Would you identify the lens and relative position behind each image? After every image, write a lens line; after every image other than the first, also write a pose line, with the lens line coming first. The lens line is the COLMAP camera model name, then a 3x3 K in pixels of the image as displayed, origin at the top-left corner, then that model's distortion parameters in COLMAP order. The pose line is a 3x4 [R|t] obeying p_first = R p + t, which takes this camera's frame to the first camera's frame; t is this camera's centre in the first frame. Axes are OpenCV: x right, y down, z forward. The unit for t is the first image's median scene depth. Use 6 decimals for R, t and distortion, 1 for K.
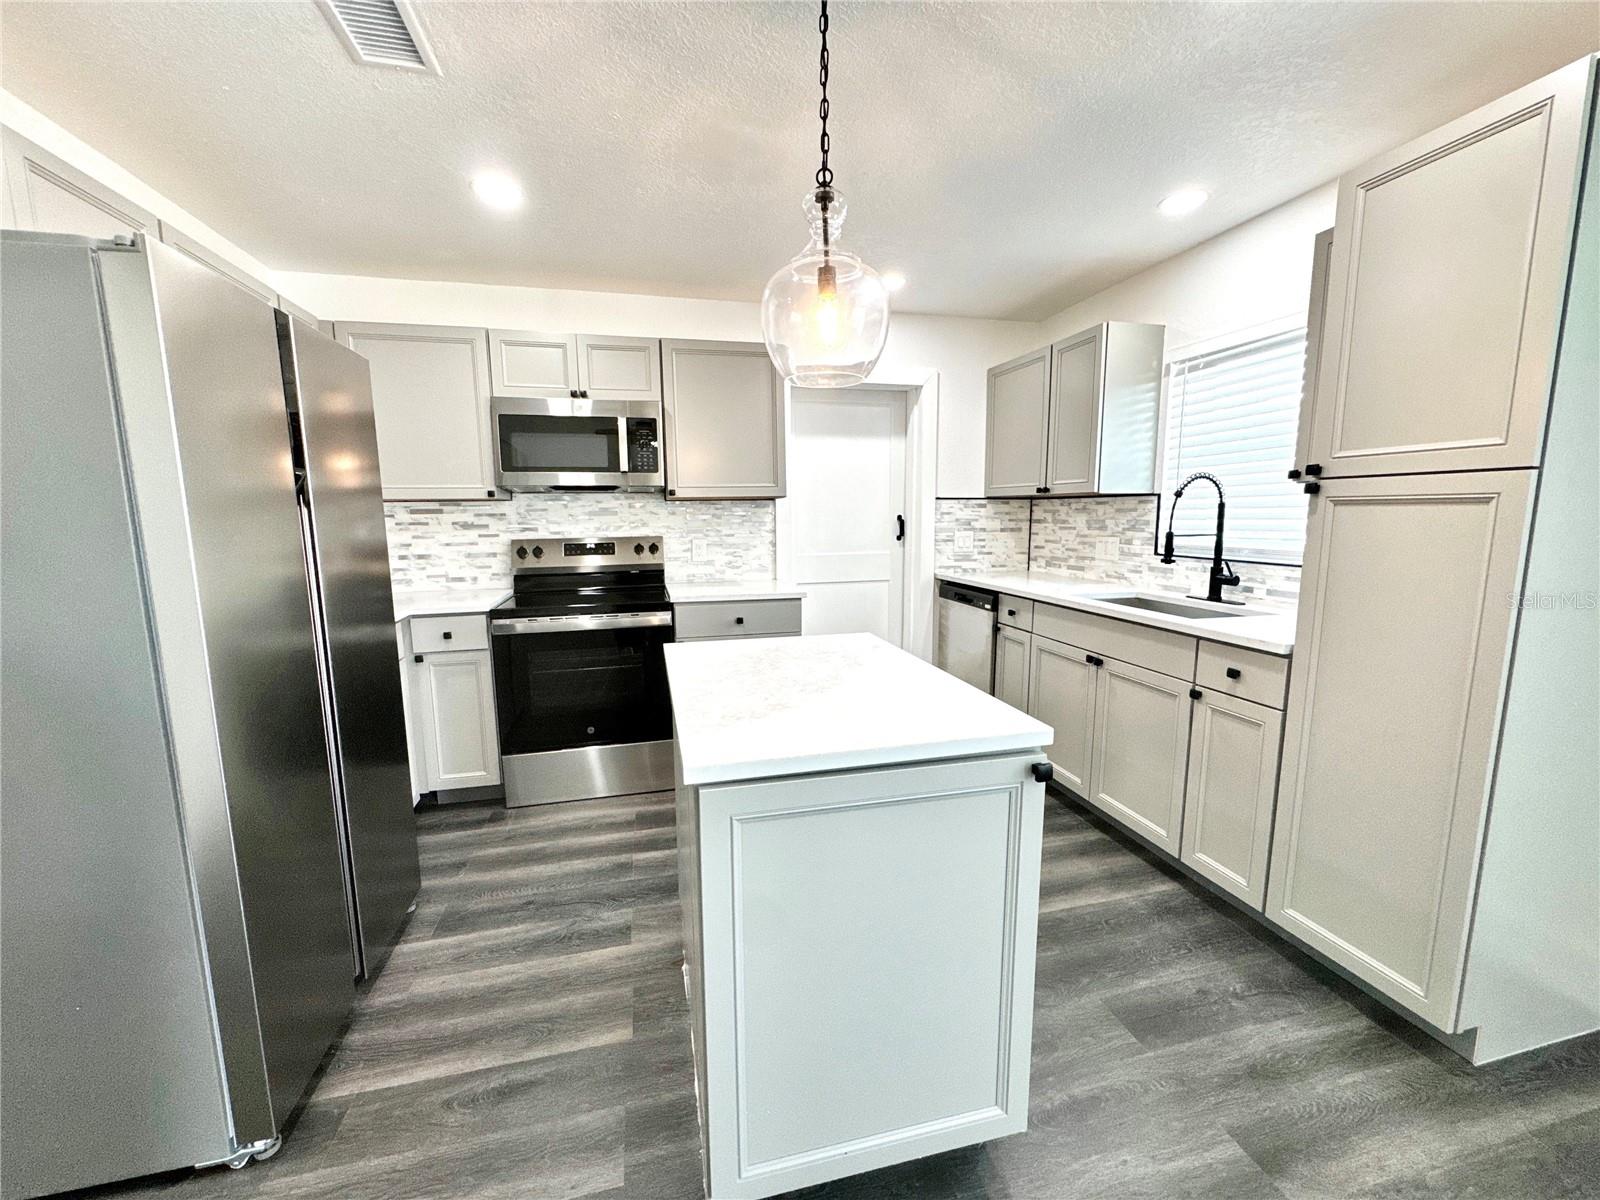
lens RADIAL K [[637.7, 0, 797.9], [0, 637.7, 599.3], [0, 0, 1]] dist [-0.002504, -0.000267]
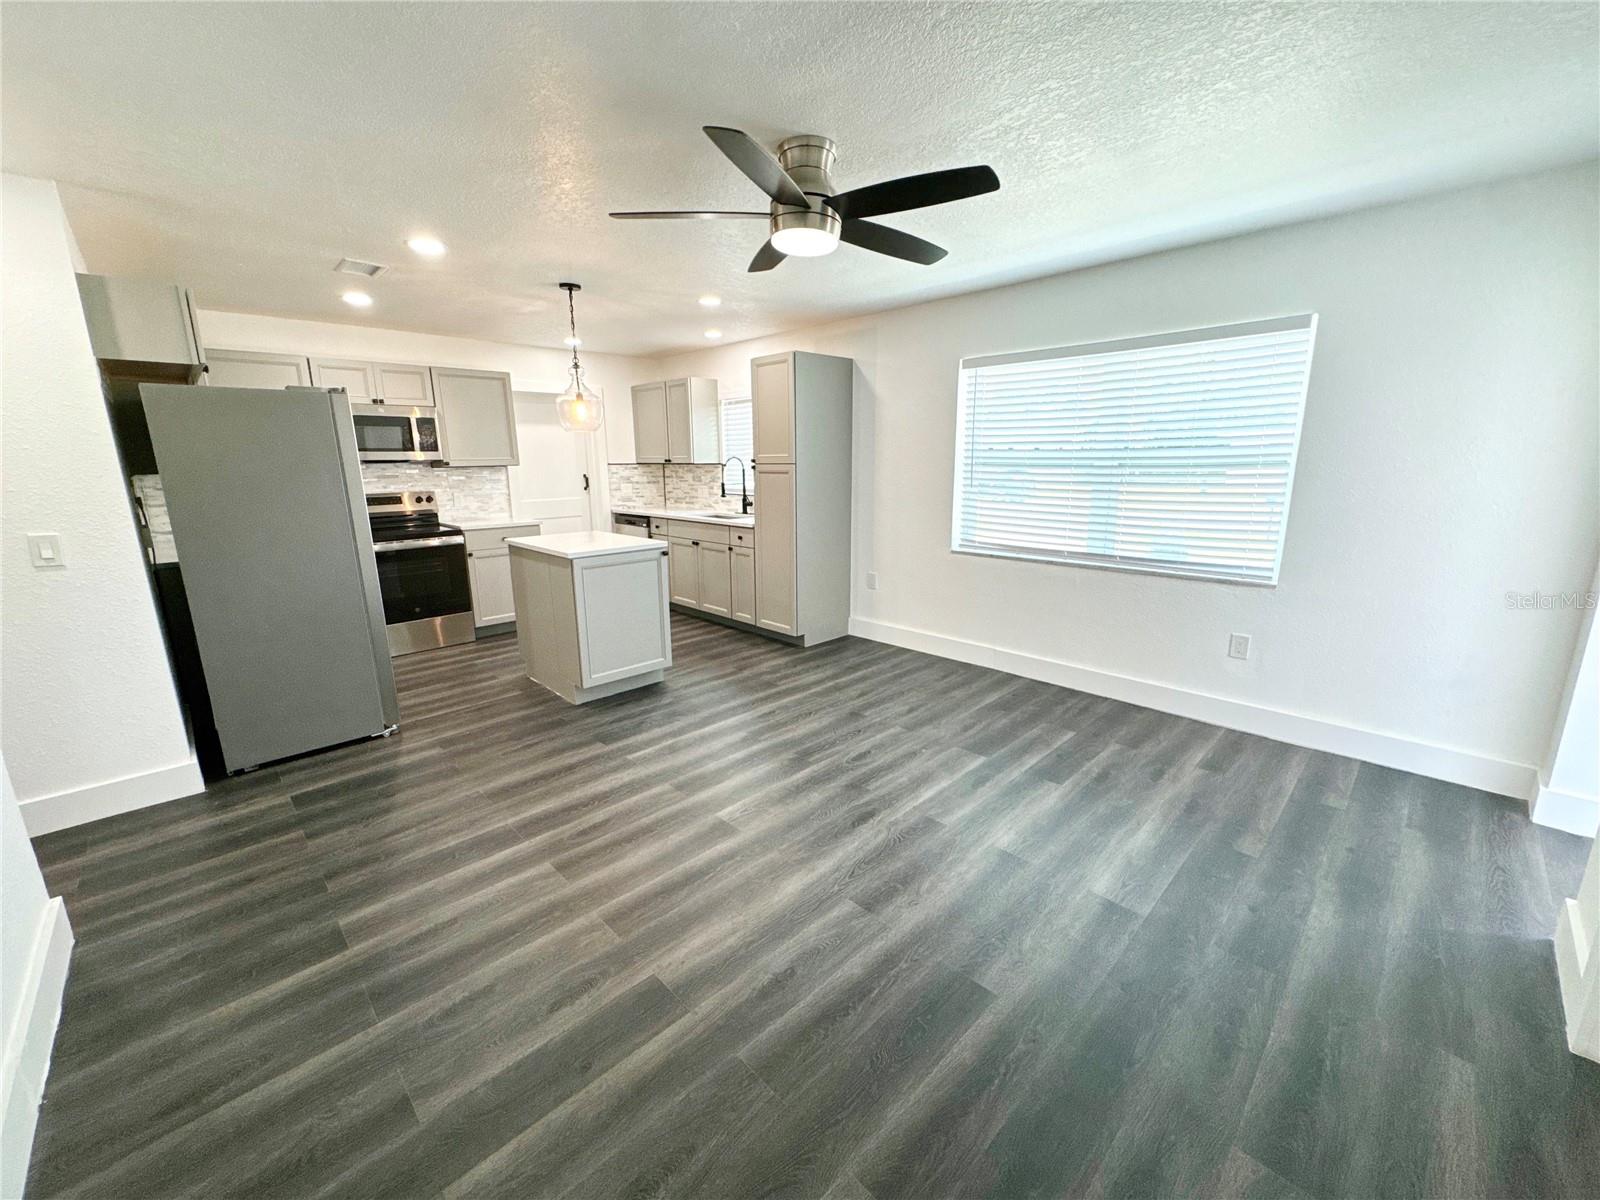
lens RADIAL K [[637.7, 0, 797.9], [0, 637.7, 599.3], [0, 0, 1]] dist [-0.002504, -0.000267]
pose [[0.860471, -0.110164, 0.497447, -0.282321], [0.071391, 0.992782, 0.096370, 0.085219], [-0.504473, -0.047410, 0.862125, -0.890050]]
